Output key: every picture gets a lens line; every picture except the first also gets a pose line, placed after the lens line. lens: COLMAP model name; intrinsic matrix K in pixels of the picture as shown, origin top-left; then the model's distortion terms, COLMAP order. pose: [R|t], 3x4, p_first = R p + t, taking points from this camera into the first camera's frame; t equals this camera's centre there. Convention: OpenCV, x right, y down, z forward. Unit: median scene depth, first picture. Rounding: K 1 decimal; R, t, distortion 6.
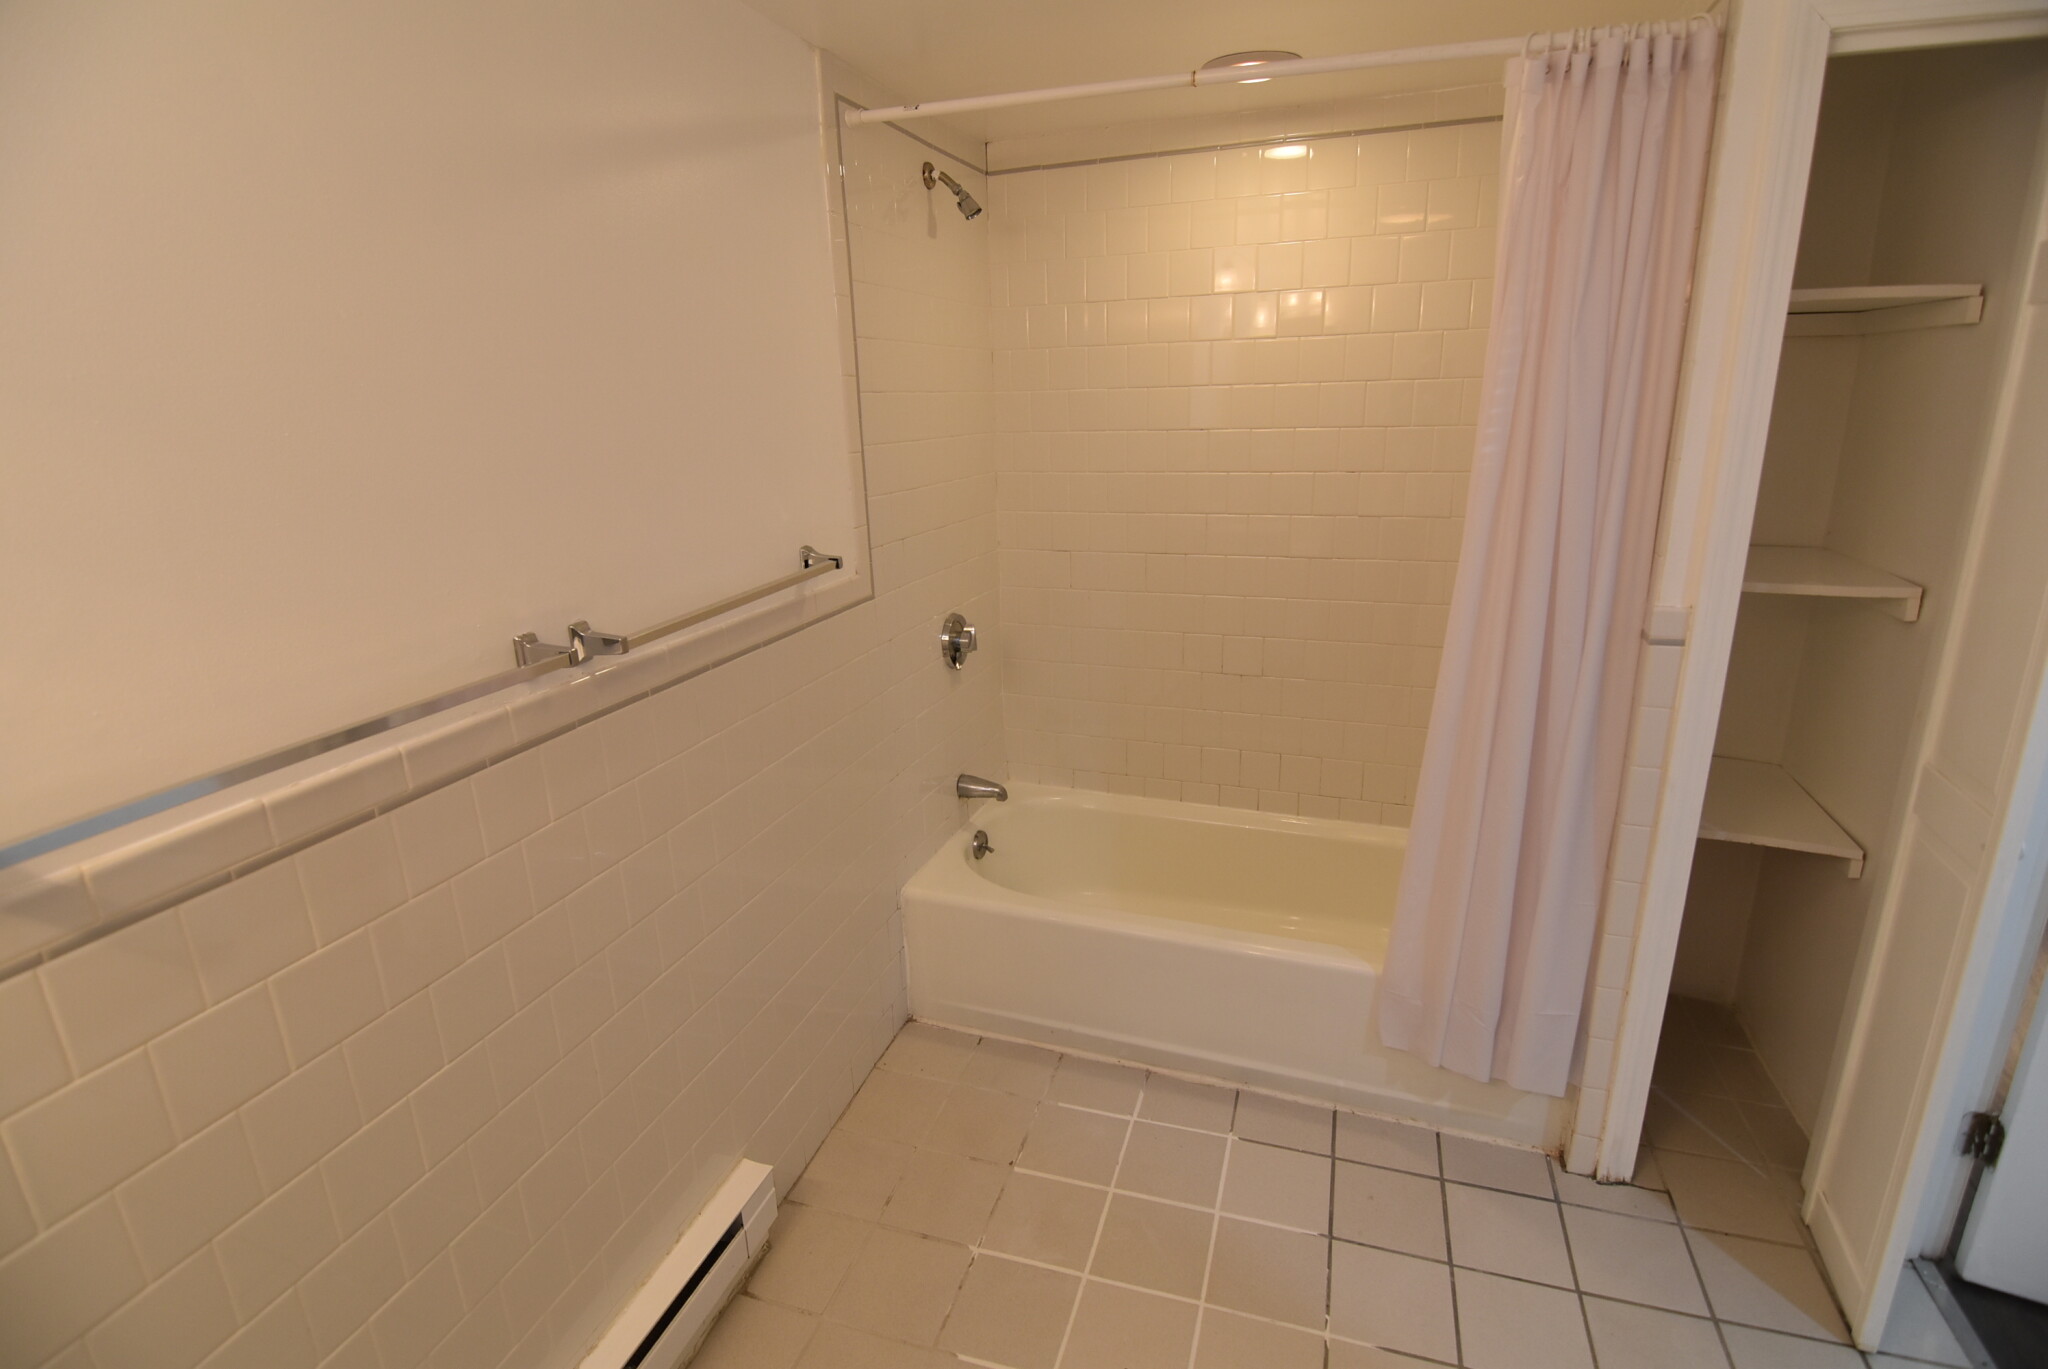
lens RADIAL K [[981.9, 0, 1018.3], [0, 981.9, 668.4], [0, 0, 1]] dist [-0.027721, -0.001936]
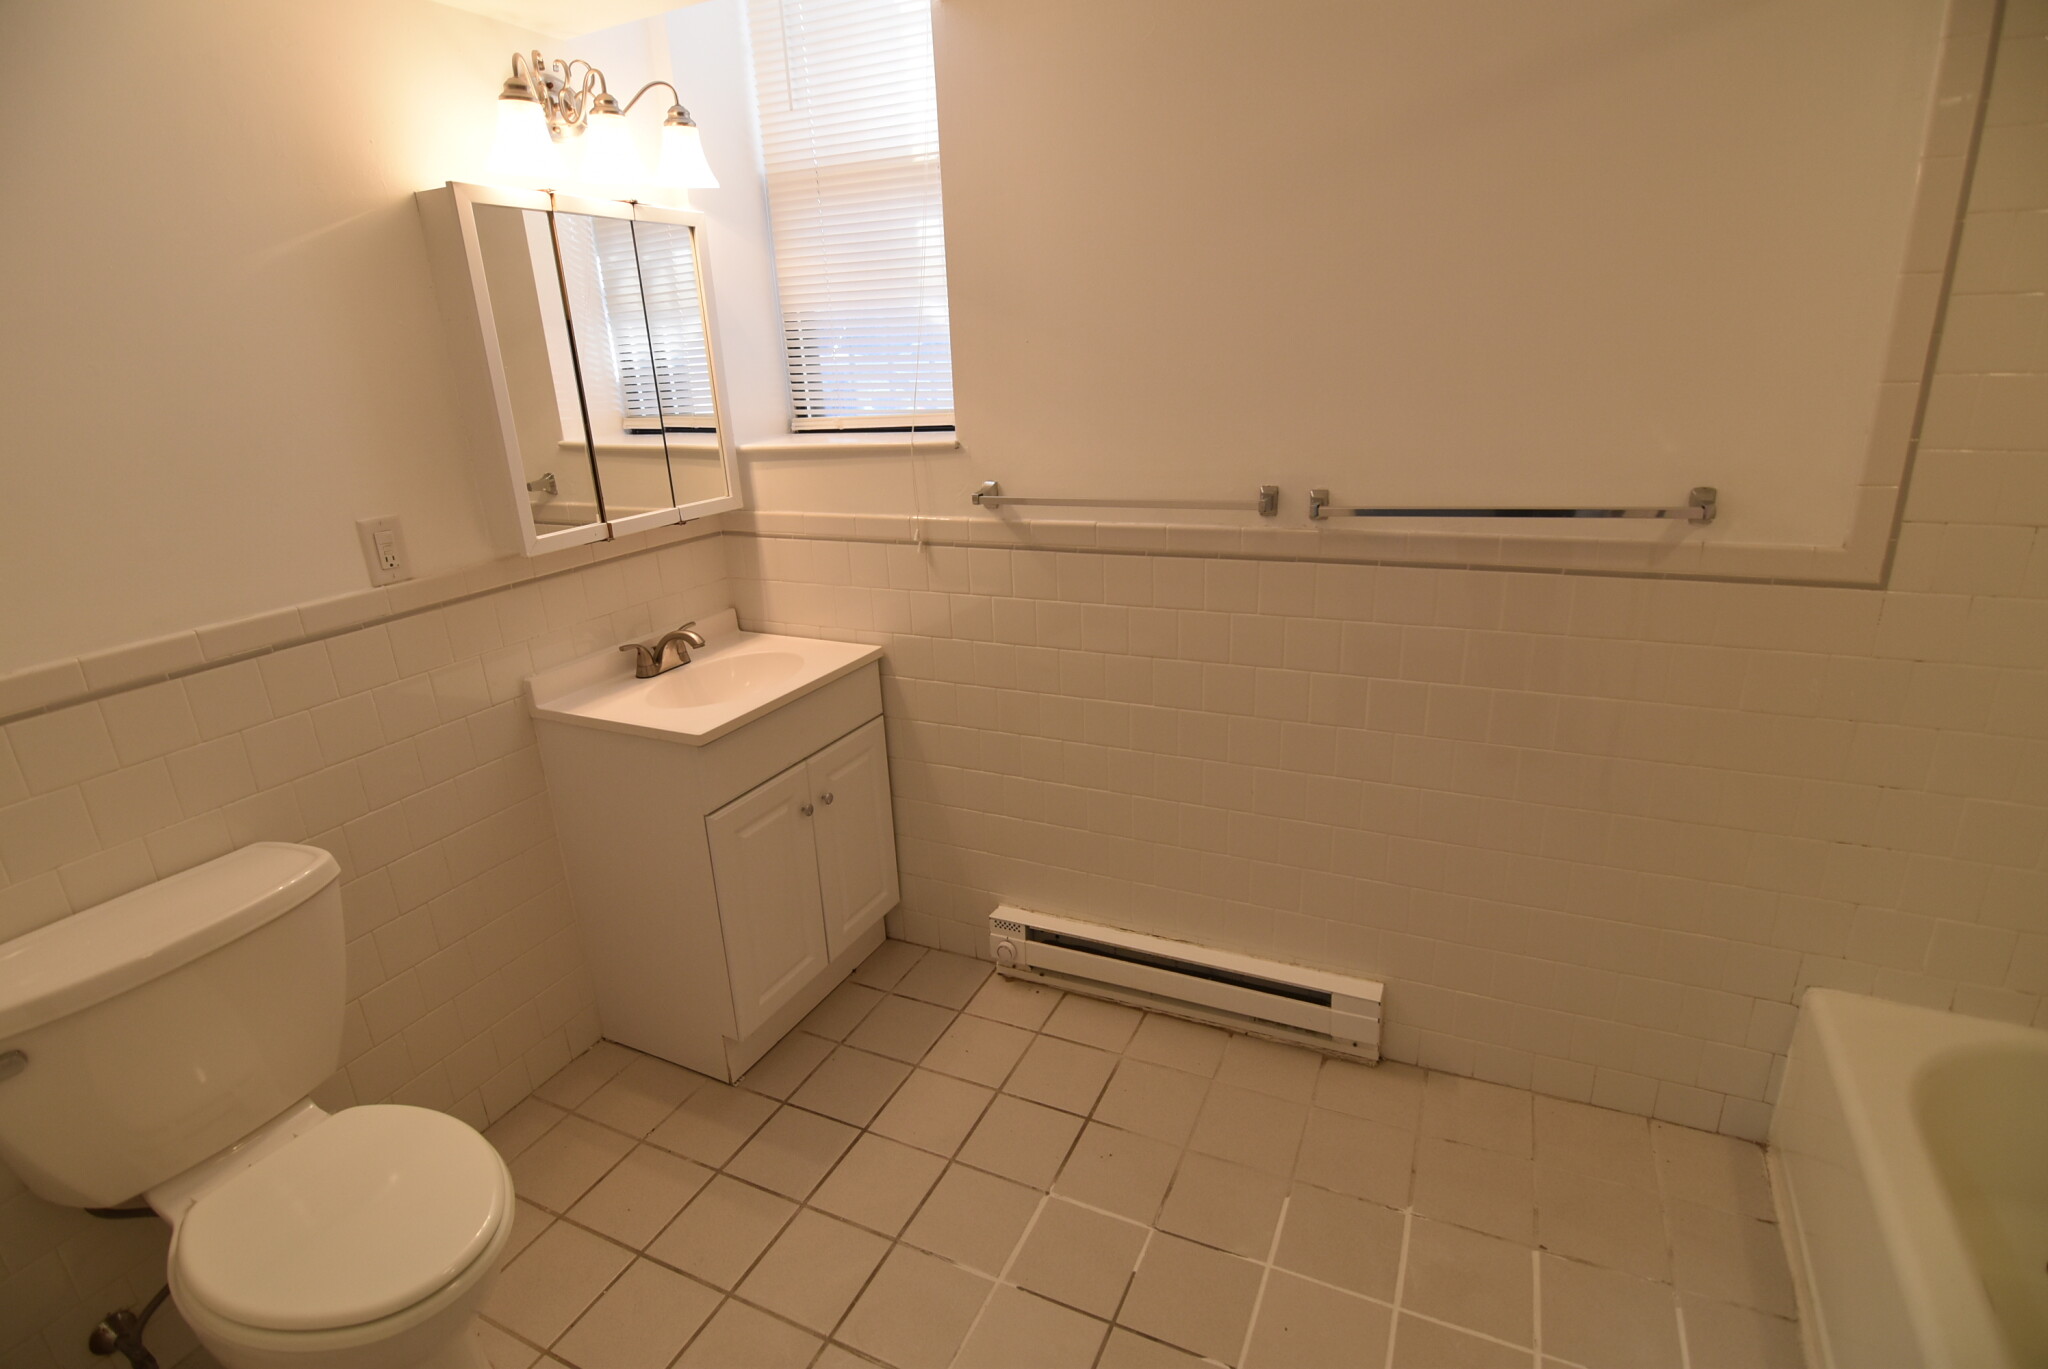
lens RADIAL K [[981.9, 0, 1018.3], [0, 981.9, 668.4], [0, 0, 1]] dist [-0.027721, -0.001936]
pose [[-0.127375, 0.325611, -0.936885, 0.834795], [-0.215240, 0.912995, 0.346572, -0.172820], [0.968219, 0.245800, -0.046208, 0.600220]]
